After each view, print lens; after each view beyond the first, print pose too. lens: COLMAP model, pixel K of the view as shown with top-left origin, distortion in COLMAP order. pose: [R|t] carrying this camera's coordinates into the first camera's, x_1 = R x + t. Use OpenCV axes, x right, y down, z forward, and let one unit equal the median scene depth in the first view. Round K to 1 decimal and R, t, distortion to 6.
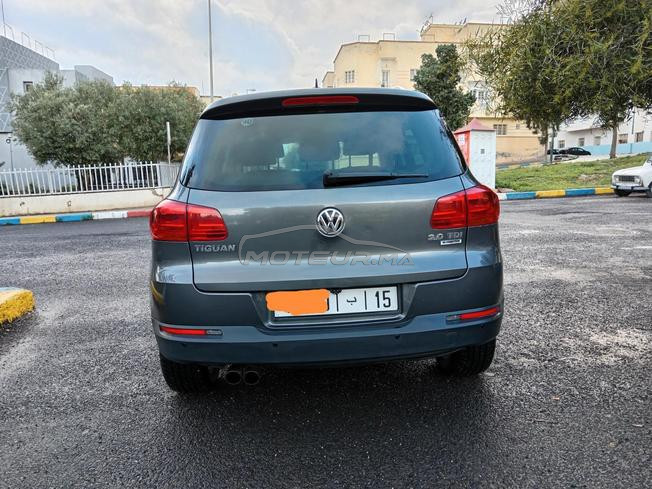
lens RADIAL K [[511.4, 0, 324.1], [0, 511.4, 246.0], [0, 0, 1]] dist [-0.004994, -0.003552]
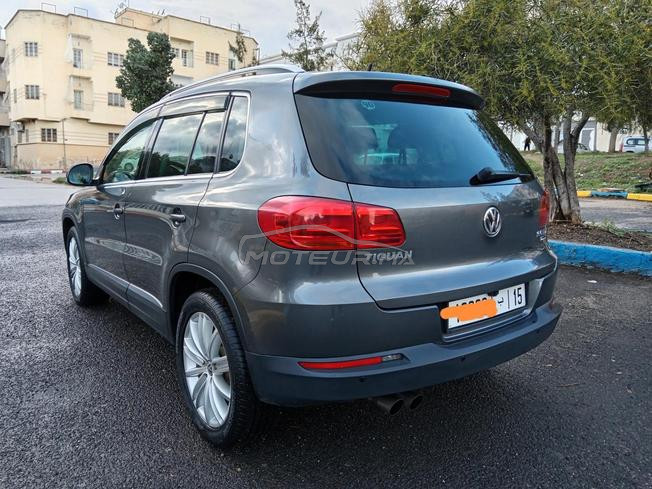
lens RADIAL K [[511.4, 0, 325.0], [0, 511.4, 242.9], [0, 0, 1]] dist [-0.004994, -0.003552]
pose [[0.819688, -0.044347, 0.571091, -0.705587], [0.041677, 0.998973, 0.017754, -0.033381], [-0.571292, 0.009248, 0.820695, 0.348186]]
